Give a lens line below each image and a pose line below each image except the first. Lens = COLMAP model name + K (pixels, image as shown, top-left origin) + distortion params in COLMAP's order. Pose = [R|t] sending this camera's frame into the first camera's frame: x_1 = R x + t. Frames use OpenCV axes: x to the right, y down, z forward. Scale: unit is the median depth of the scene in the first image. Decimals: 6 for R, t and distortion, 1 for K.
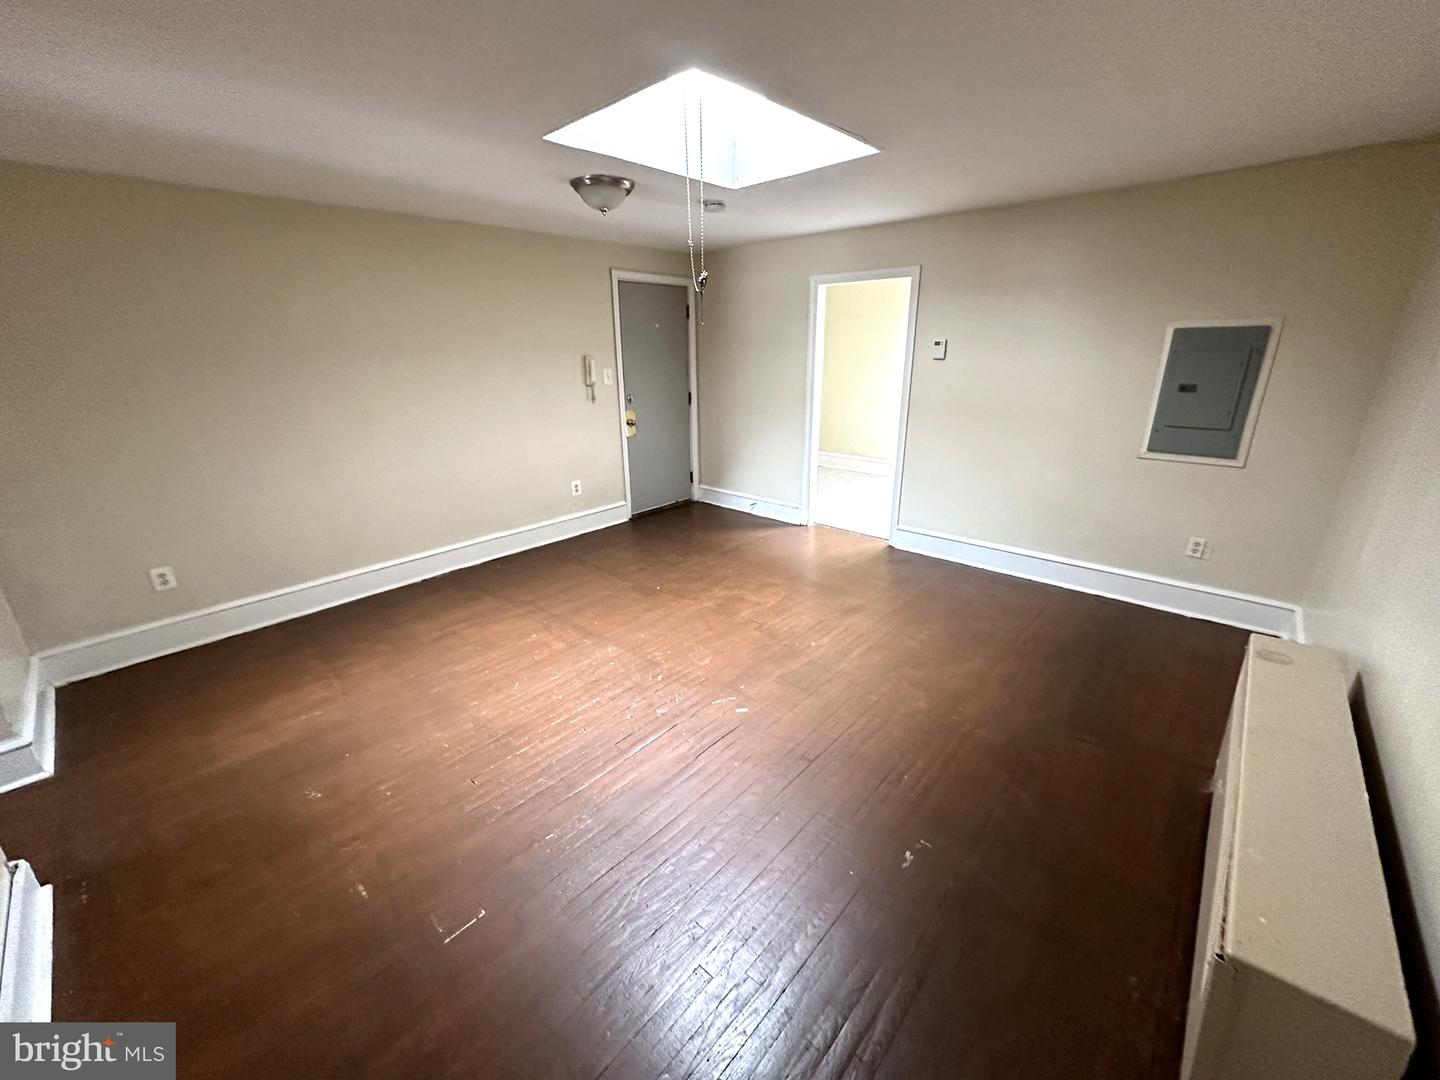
lens RADIAL K [[574.3, 0, 719.9], [0, 574.3, 538.3], [0, 0, 1]] dist [-0.001602, 0.000271]
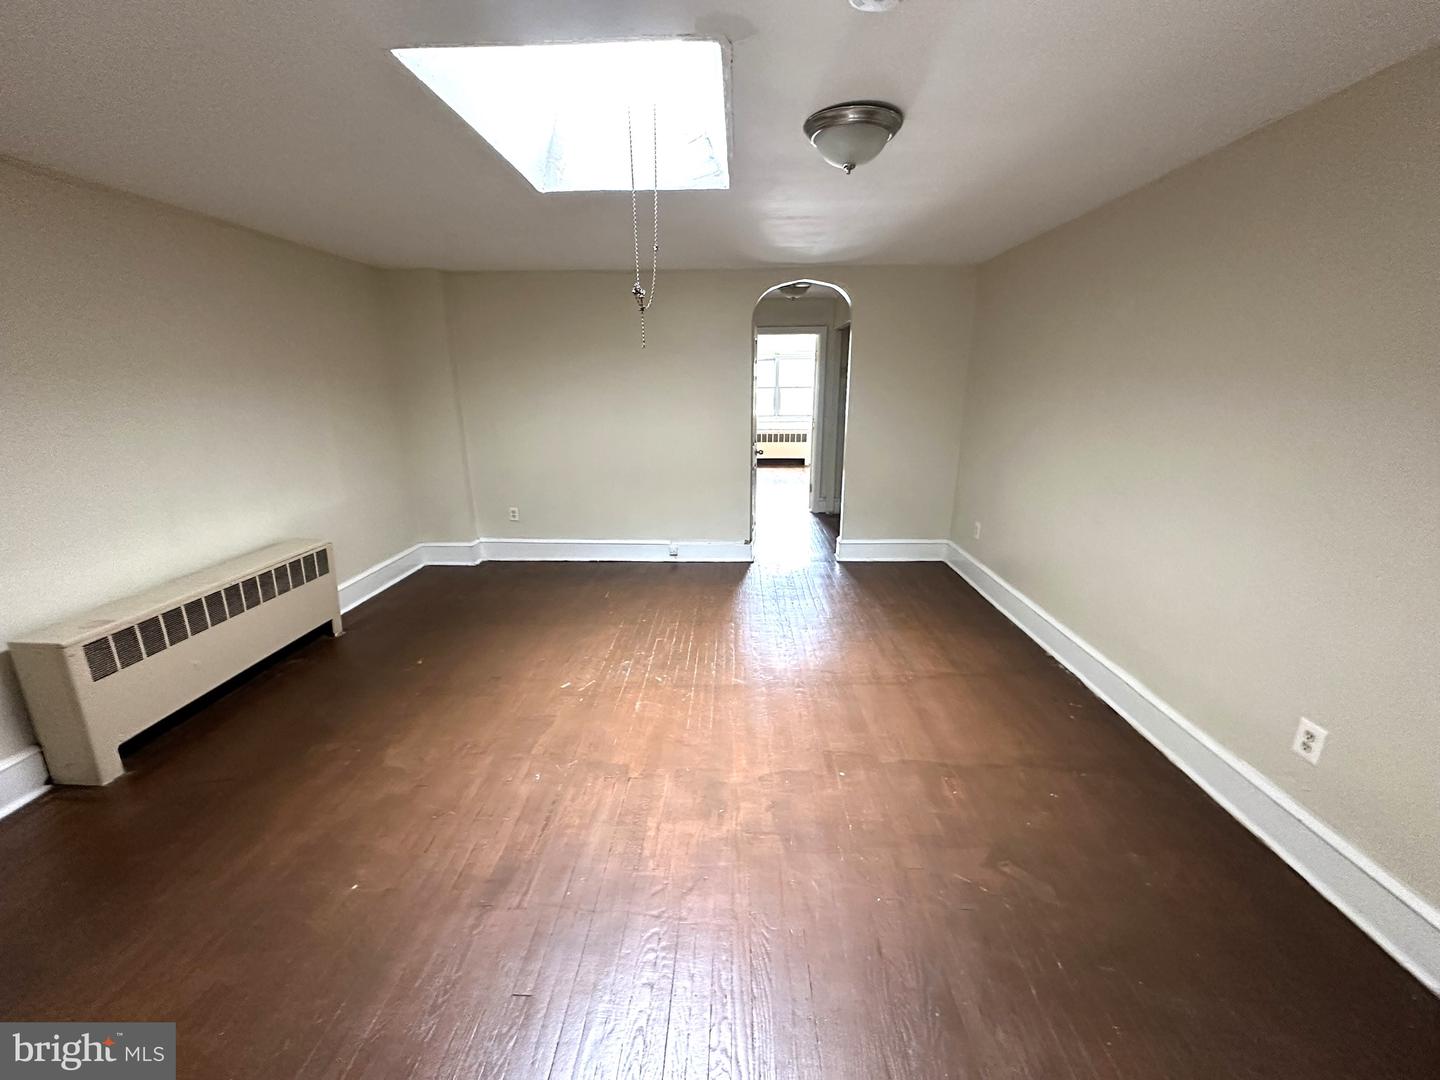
lens RADIAL K [[574.1, 0, 718.4], [0, 574.1, 539.2], [0, 0, 1]] dist [-0.001161, -0.000104]
pose [[-0.758639, 0.194627, -0.621761, 0.330151], [-0.194497, 0.843162, 0.501246, -0.414956], [0.621801, 0.501196, -0.601802, 1.231383]]
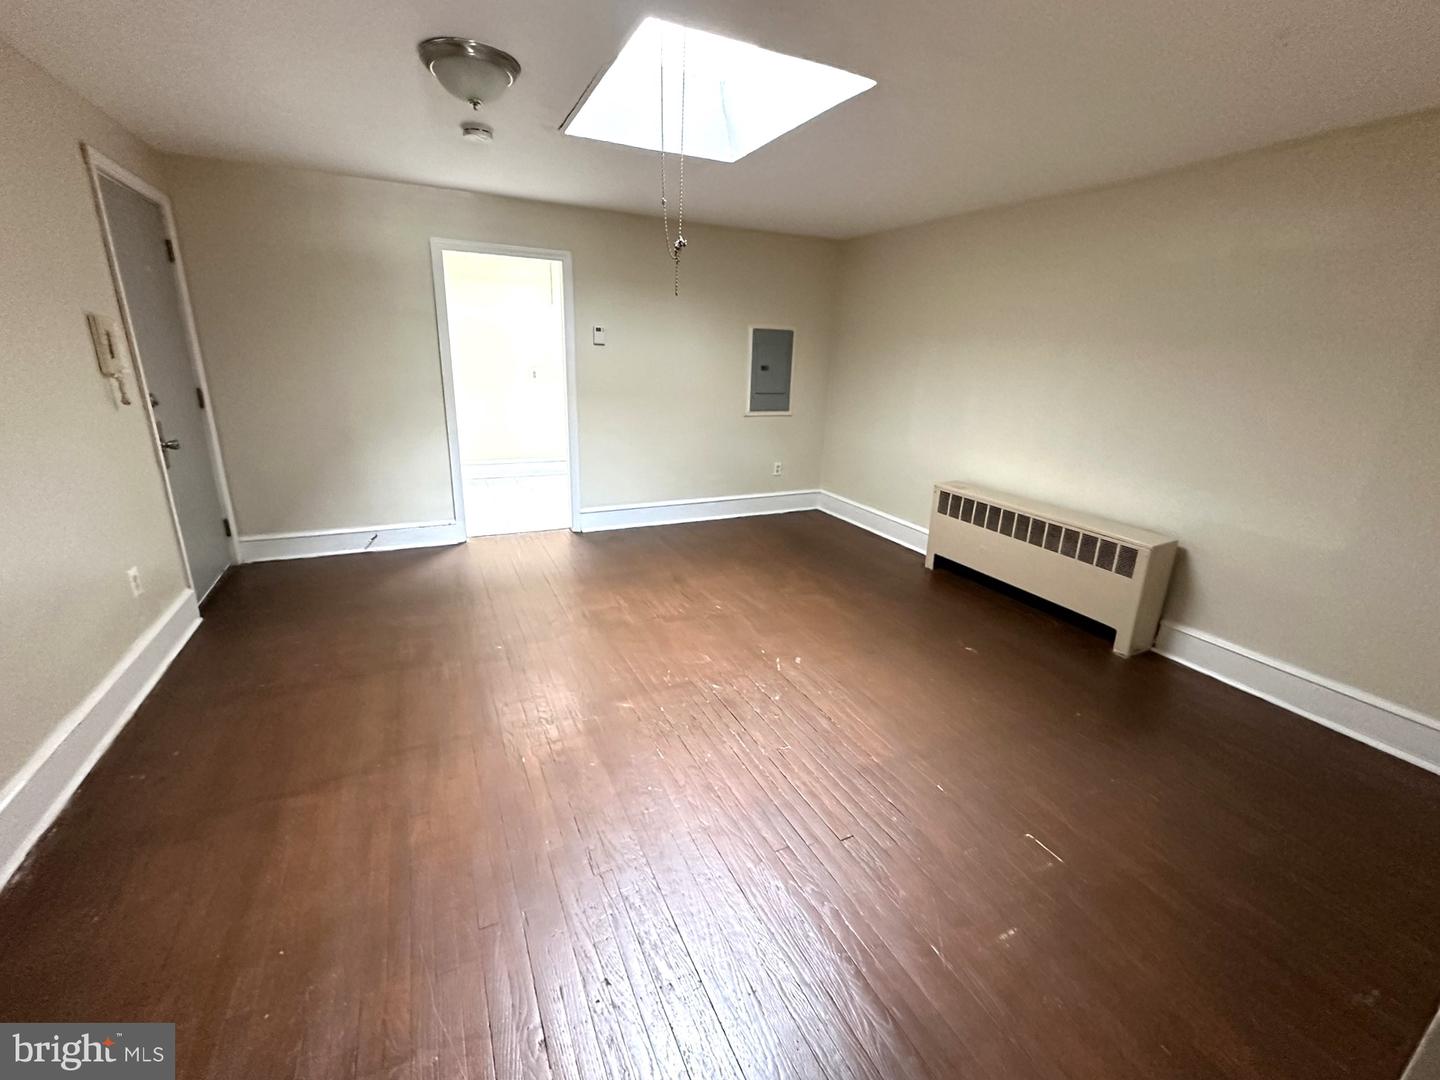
lens RADIAL K [[604.3, 0, 717.0], [0, 604.3, 538.8], [0, 0, 1]] dist [0.000109, -0.000164]
pose [[0.372365, -0.252606, 0.893048, -0.695597], [0.261224, 0.951871, 0.160324, -0.101340], [-0.890565, 0.173587, 0.420431, 0.437288]]
